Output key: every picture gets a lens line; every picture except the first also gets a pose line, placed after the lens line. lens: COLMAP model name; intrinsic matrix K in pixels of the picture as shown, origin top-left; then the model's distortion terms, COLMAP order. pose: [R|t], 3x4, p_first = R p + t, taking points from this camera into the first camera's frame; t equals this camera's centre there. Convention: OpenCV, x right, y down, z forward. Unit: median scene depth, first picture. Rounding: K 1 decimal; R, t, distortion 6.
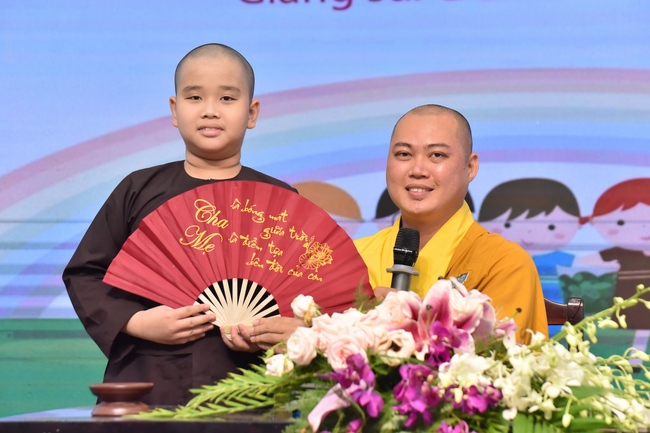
lens RADIAL K [[1632.4, 0, 320.1], [0, 1632.4, 221.1], [0, 0, 1]] dist [0.561454, 0.000000]
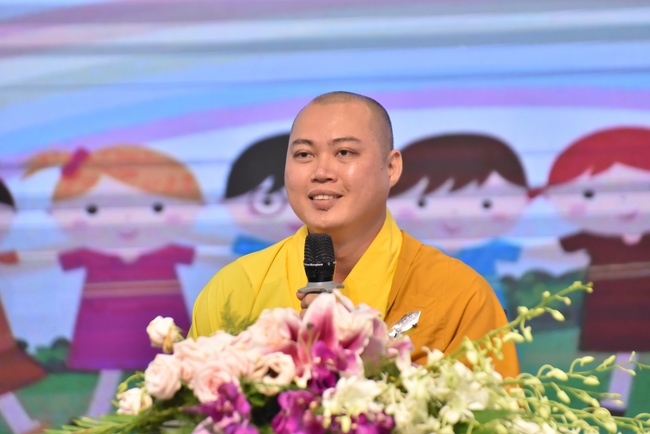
lens RADIAL K [[4302.6, 0, 327.2], [0, 4302.6, 217.0], [0, 0, 1]] dist [3.389741, 0.000000]
pose [[0.996370, -0.031399, 0.079123, -0.101355], [0.030193, 0.999410, 0.016395, -0.041123], [-0.079591, -0.013946, 0.996730, -1.250017]]
